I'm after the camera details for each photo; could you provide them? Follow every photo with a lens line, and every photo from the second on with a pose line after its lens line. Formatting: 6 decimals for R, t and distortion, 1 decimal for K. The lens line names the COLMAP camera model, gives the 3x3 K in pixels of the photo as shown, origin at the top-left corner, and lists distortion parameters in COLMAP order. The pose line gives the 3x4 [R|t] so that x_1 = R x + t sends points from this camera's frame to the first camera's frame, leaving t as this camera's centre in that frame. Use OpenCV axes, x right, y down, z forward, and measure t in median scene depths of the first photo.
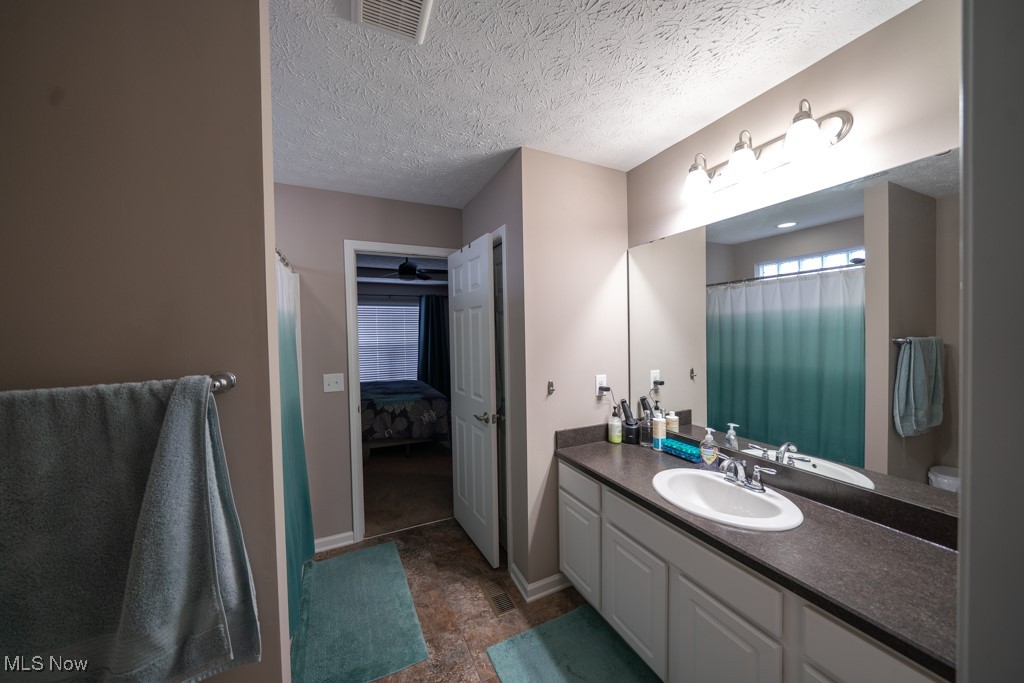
lens RADIAL K [[347.4, 0, 512.7], [0, 347.4, 340.0], [0, 0, 1]] dist [-0.005569, 0.000268]
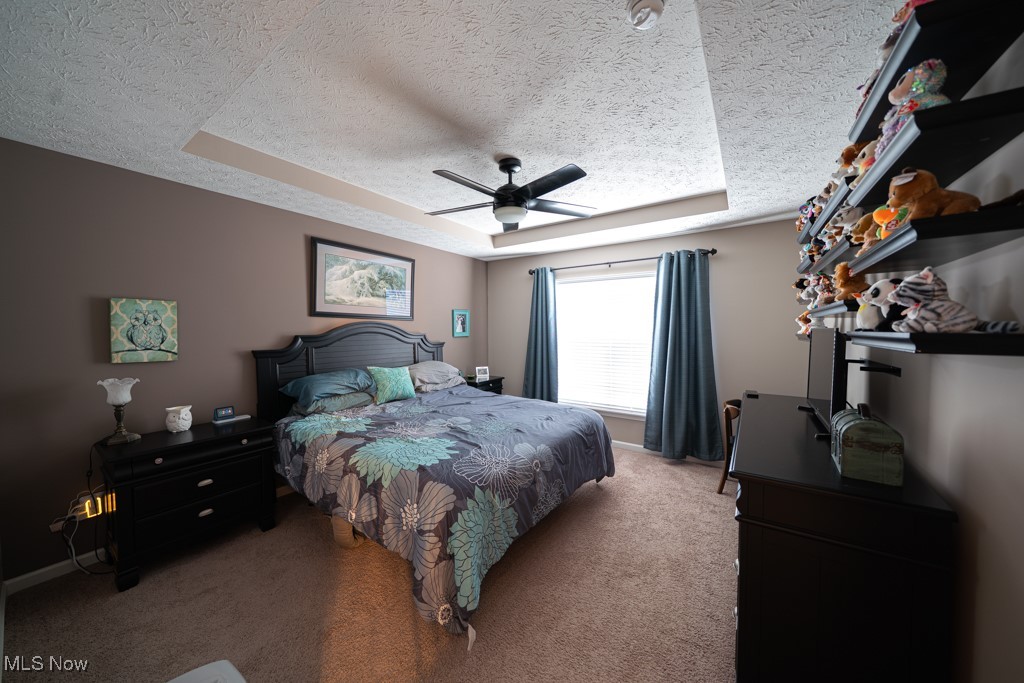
lens RADIAL K [[347.4, 0, 510.9], [0, 347.4, 337.4], [0, 0, 1]] dist [-0.005569, 0.000268]
pose [[0.501574, 0.045178, -0.863934, 0.134310], [-0.026700, 0.998968, 0.036738, -0.015456], [0.864703, 0.004640, 0.502262, 0.651890]]
